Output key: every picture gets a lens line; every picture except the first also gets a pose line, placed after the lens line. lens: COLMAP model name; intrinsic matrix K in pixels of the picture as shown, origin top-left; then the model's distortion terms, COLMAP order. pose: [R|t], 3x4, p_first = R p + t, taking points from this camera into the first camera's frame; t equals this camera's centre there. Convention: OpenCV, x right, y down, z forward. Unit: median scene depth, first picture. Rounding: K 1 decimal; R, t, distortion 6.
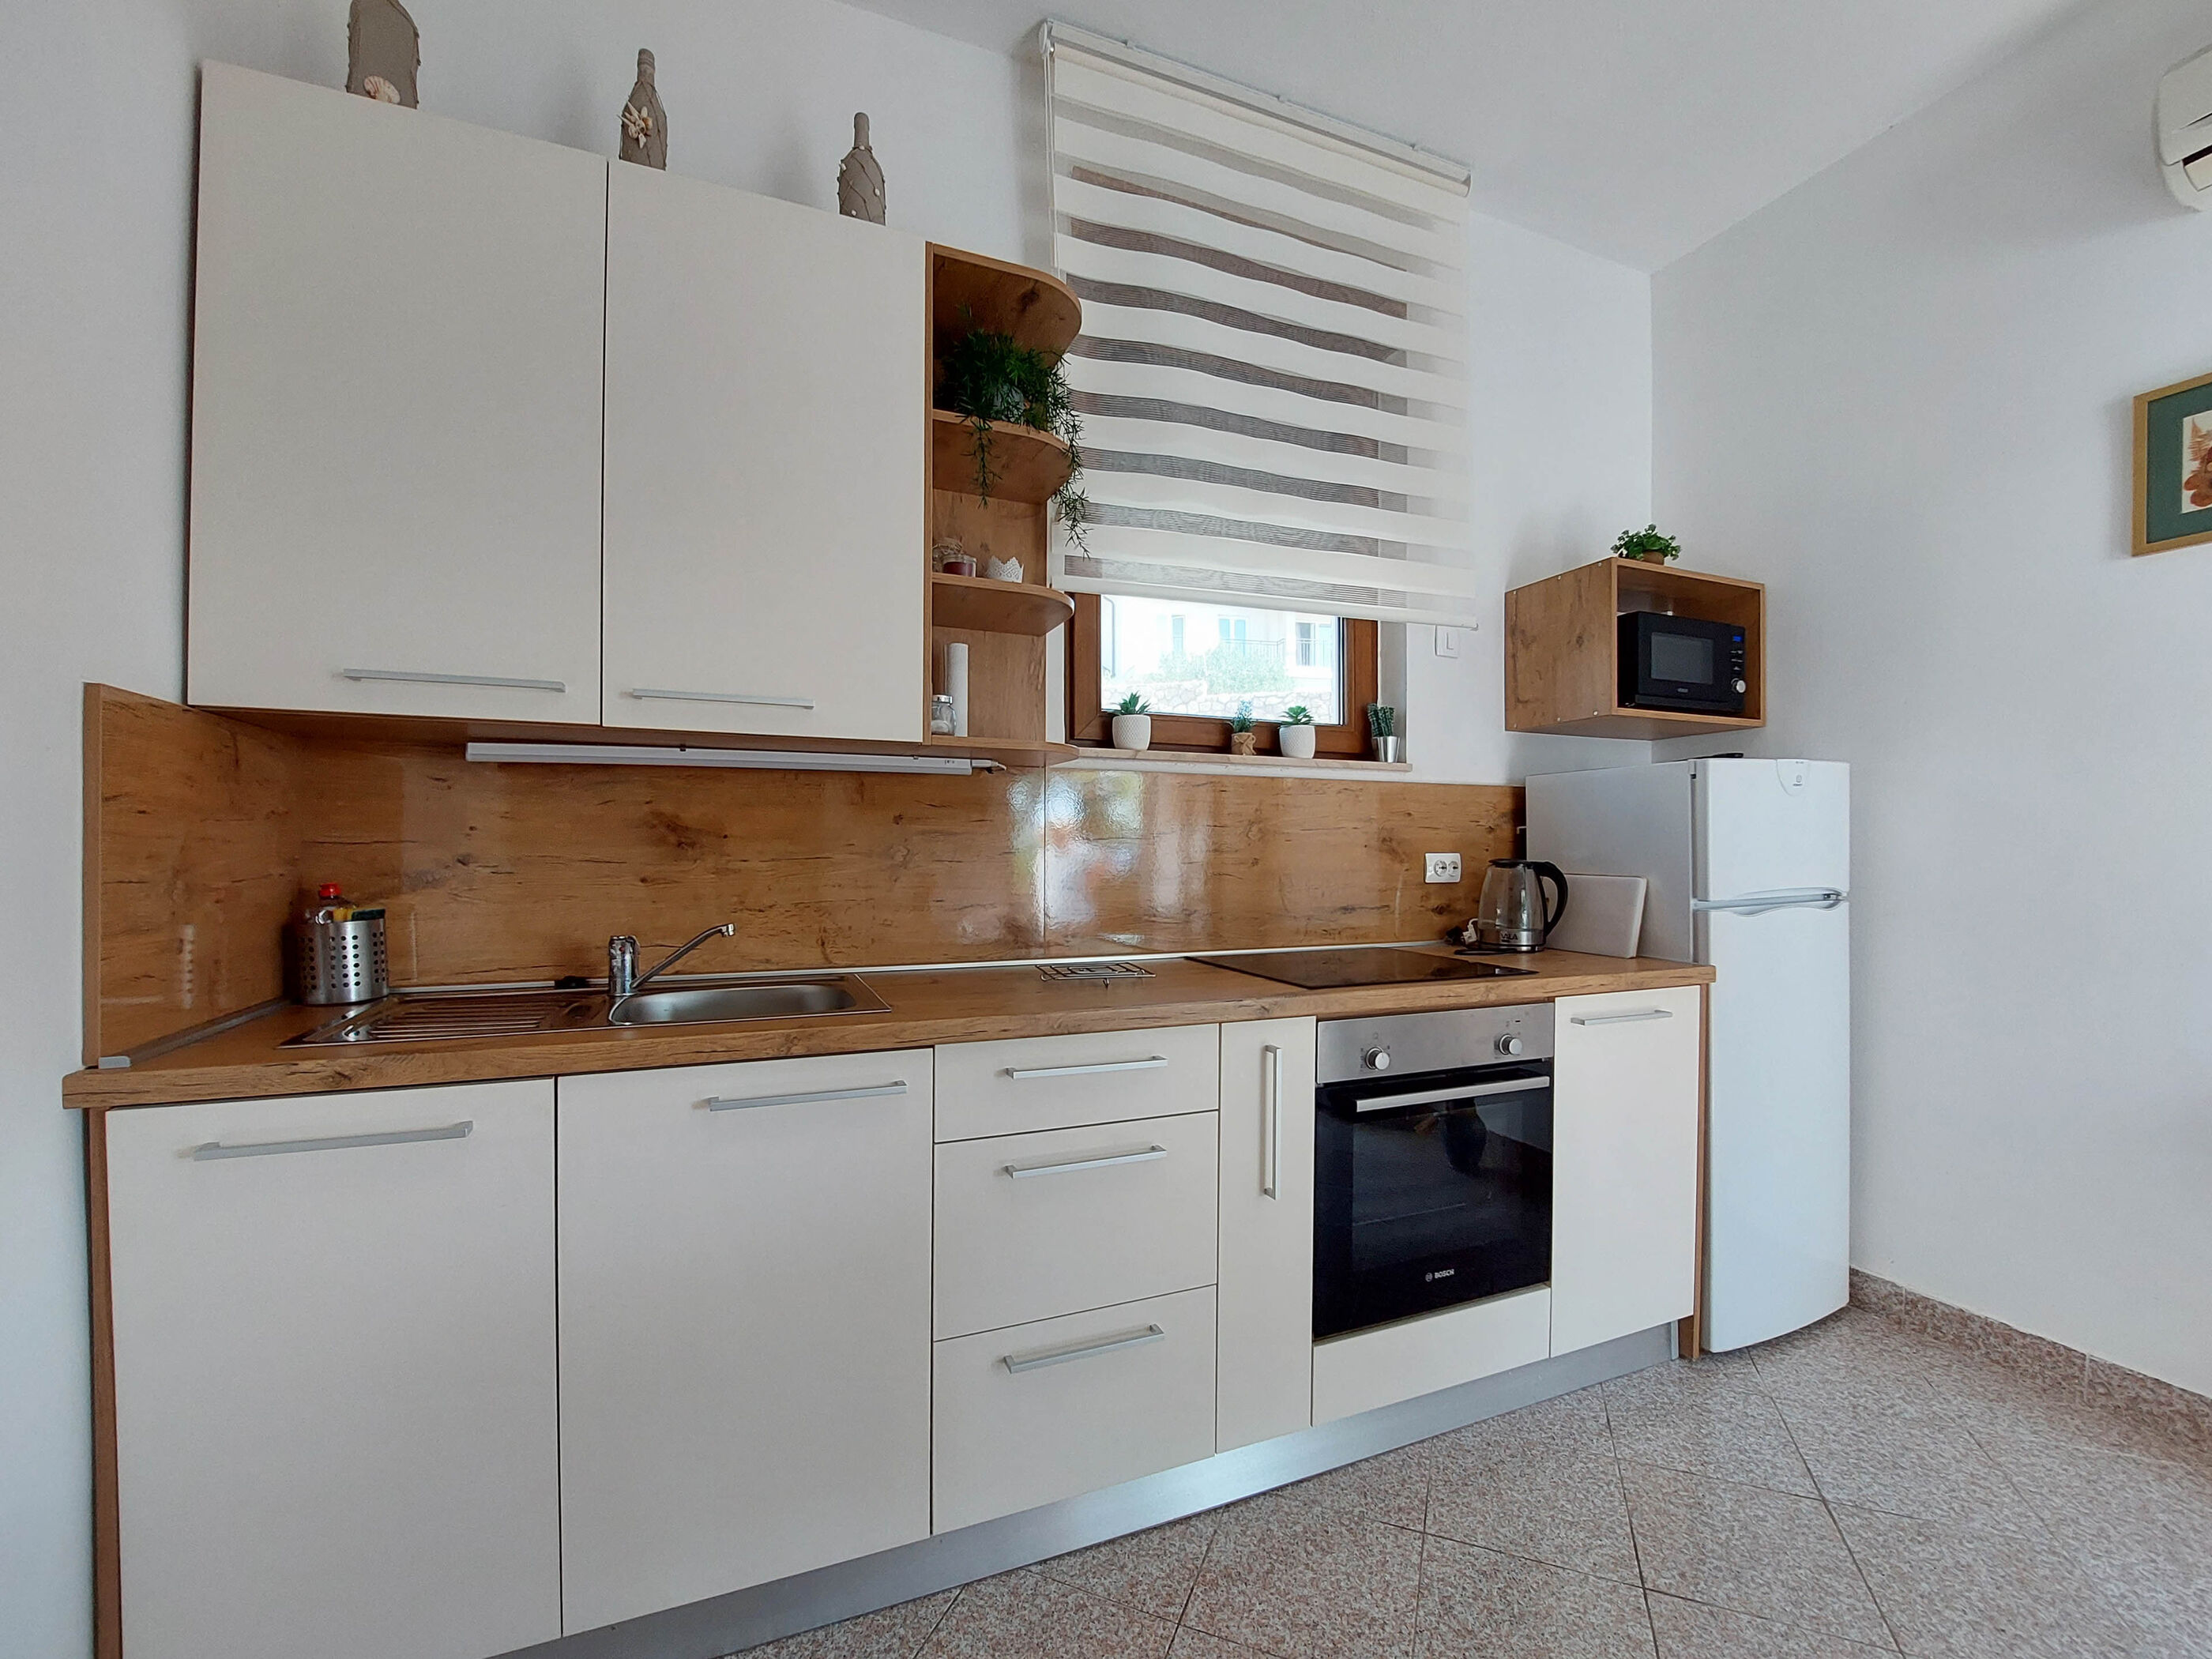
lens RADIAL K [[945.1, 0, 1103.2], [0, 945.1, 854.7], [0, 0, 1]] dist [-0.011191, -0.000472]
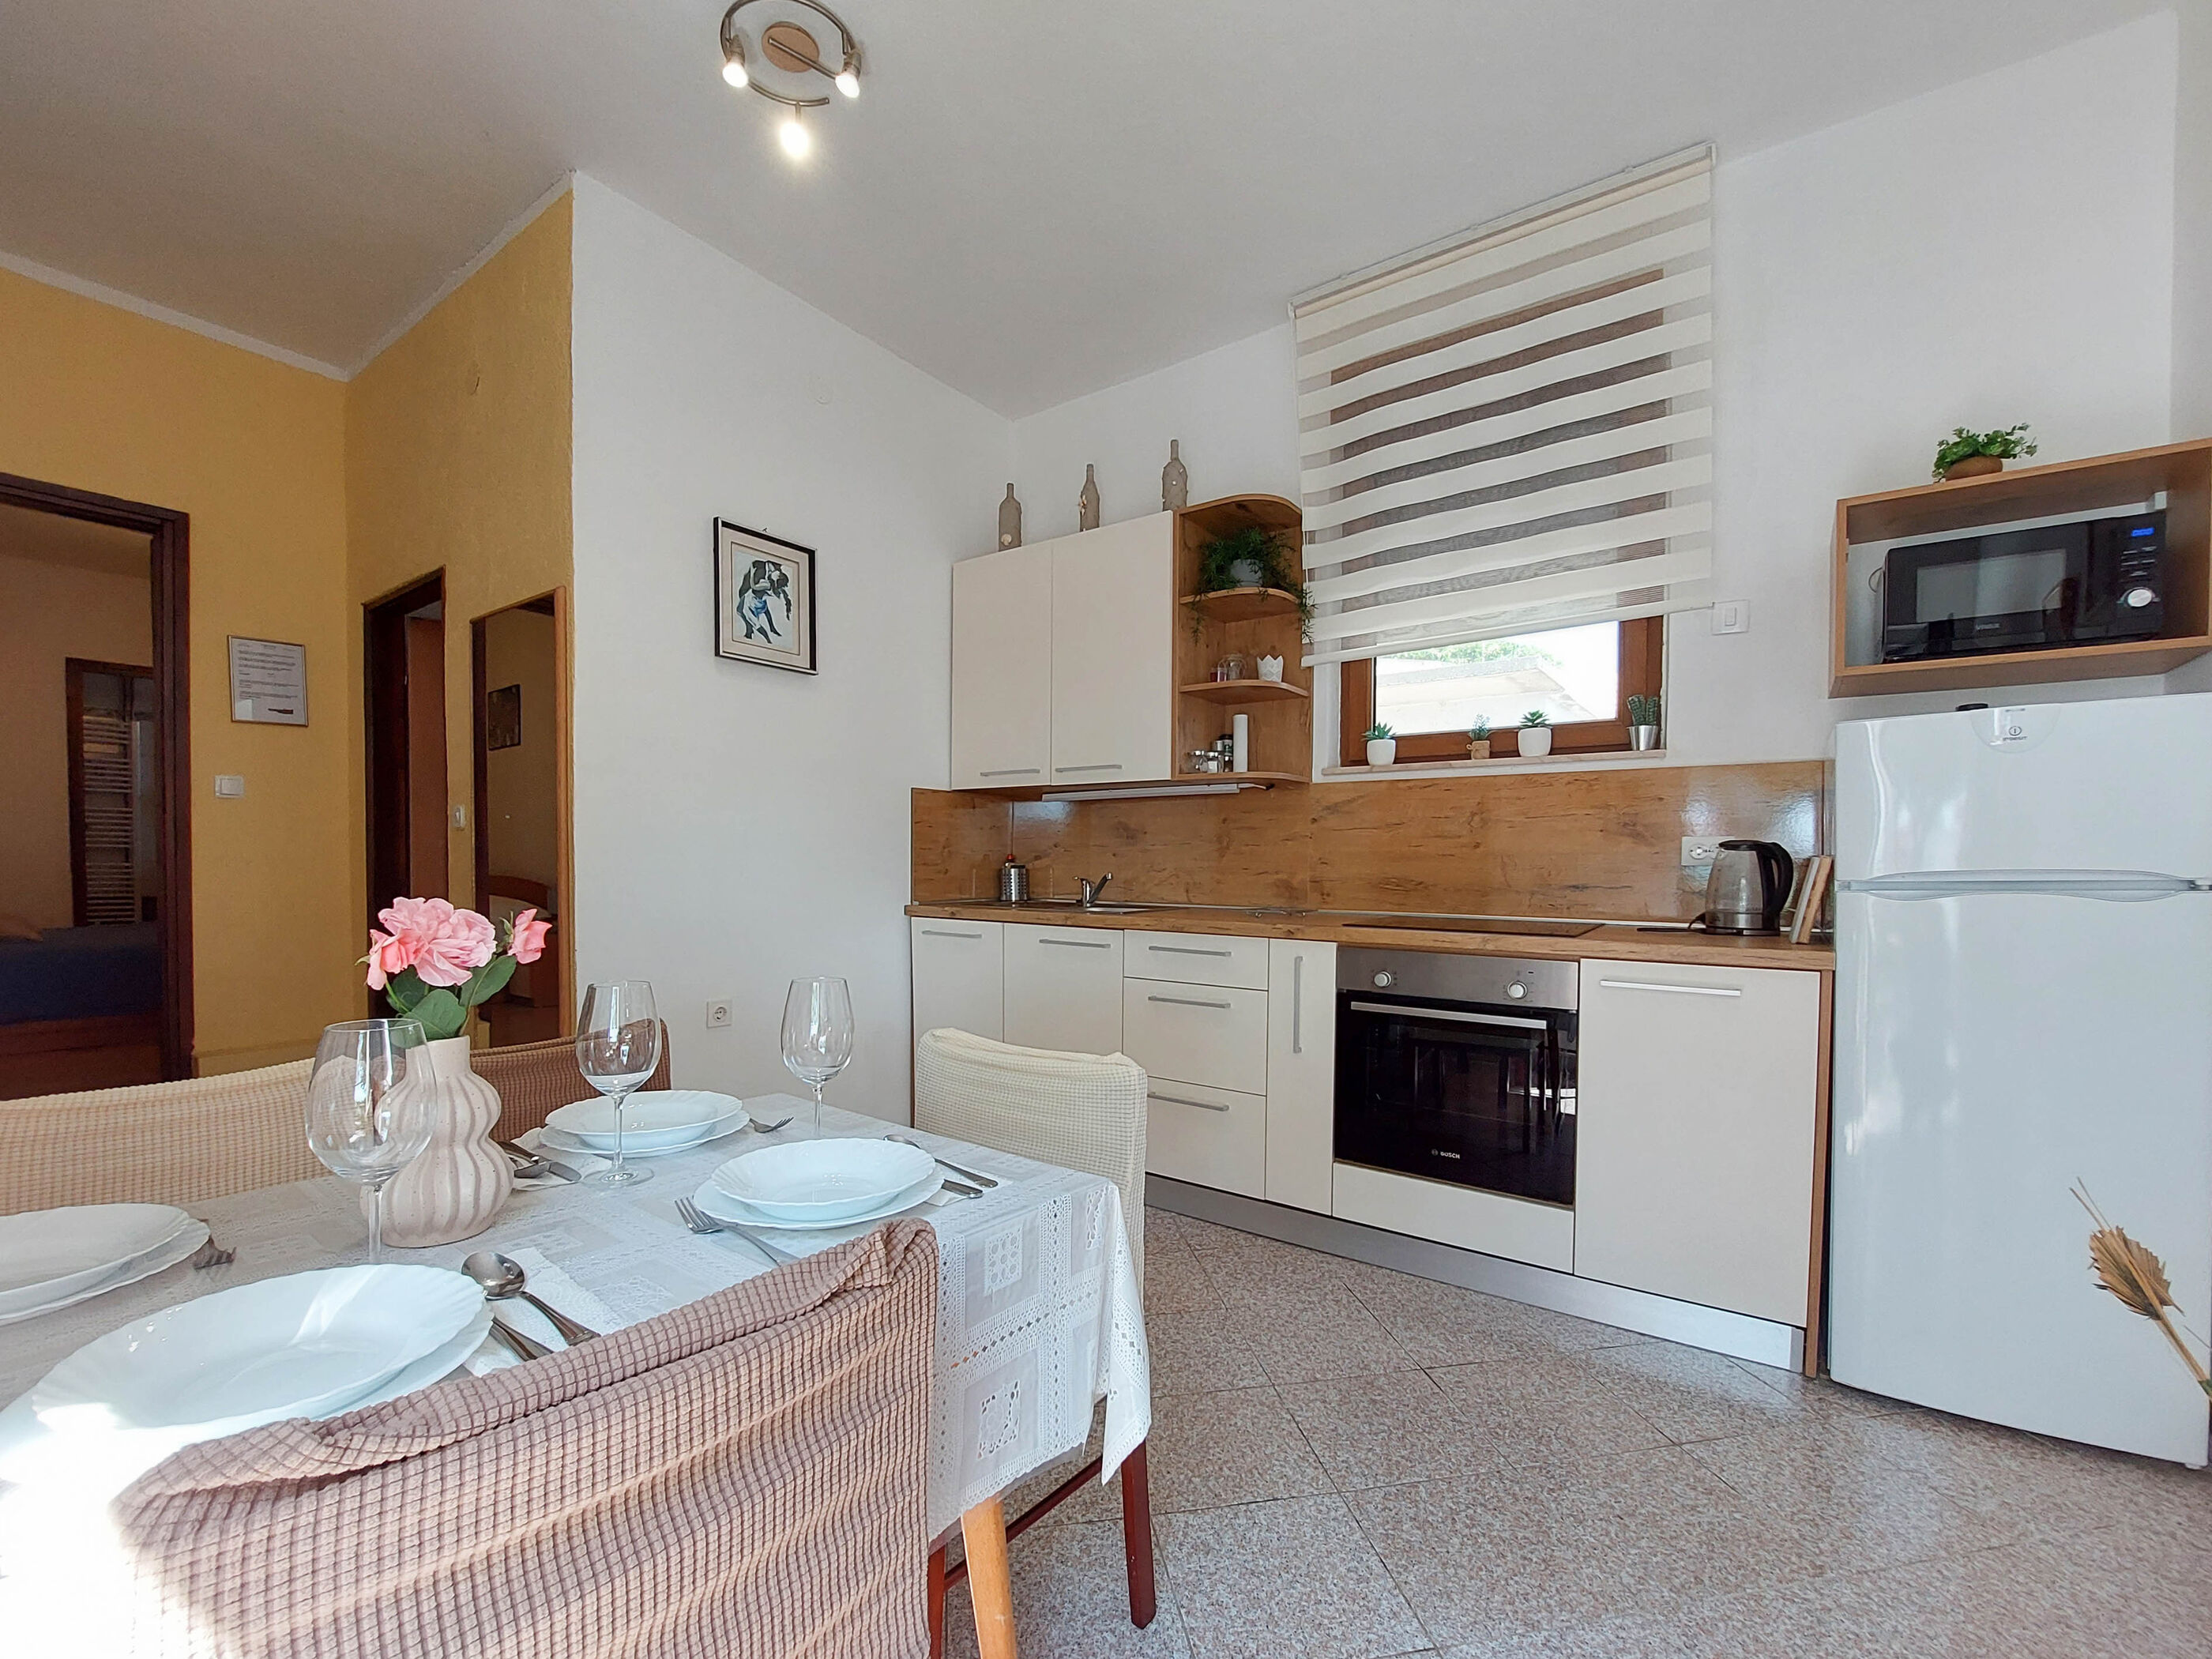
lens RADIAL K [[940.4, 0, 1078.1], [0, 940.4, 892.1], [0, 0, 1]] dist [-0.013836, -0.000283]
pose [[0.496735, 0.030388, -0.867370, 1.052698], [-0.009360, 0.999516, 0.029657, 0.040657], [0.867852, -0.006613, 0.496779, -0.074063]]
